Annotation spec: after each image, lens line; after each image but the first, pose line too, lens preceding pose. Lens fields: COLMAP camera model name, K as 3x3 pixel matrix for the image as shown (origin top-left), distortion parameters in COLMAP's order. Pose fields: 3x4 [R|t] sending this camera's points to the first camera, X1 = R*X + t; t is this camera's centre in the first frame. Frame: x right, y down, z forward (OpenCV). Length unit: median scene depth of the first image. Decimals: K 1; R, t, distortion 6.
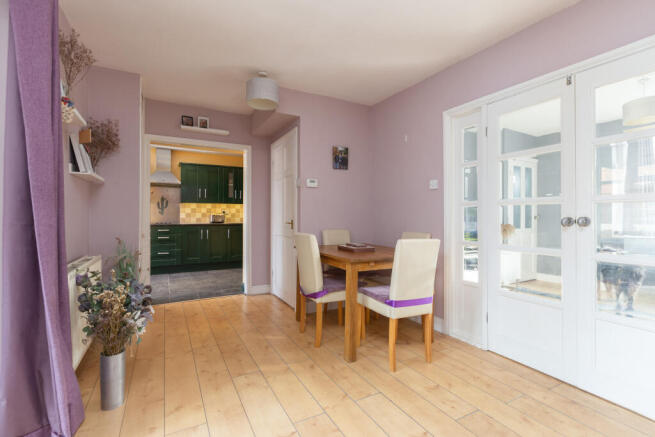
lens RADIAL K [[296.1, 0, 325.7], [0, 296.1, 219.5], [0, 0, 1]] dist [-0.000874, -0.001475]
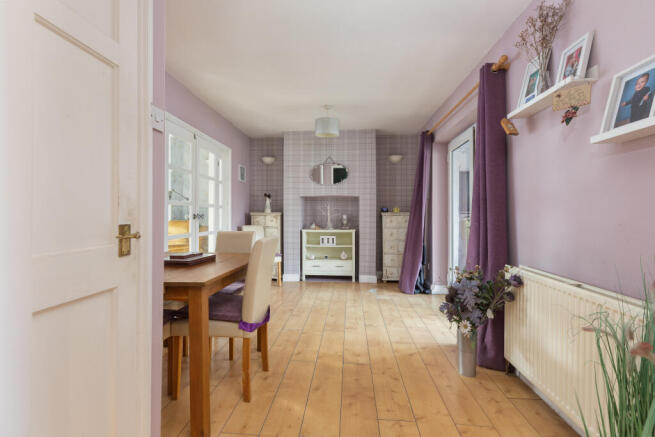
lens RADIAL K [[296.1, 0, 325.4], [0, 296.1, 214.0], [0, 0, 1]] dist [-0.000874, -0.001475]
pose [[-0.835589, -0.003896, 0.549342, -0.763584], [0.000232, 0.999972, 0.007444, -0.018160], [-0.549356, 0.006348, -0.835564, 1.963752]]
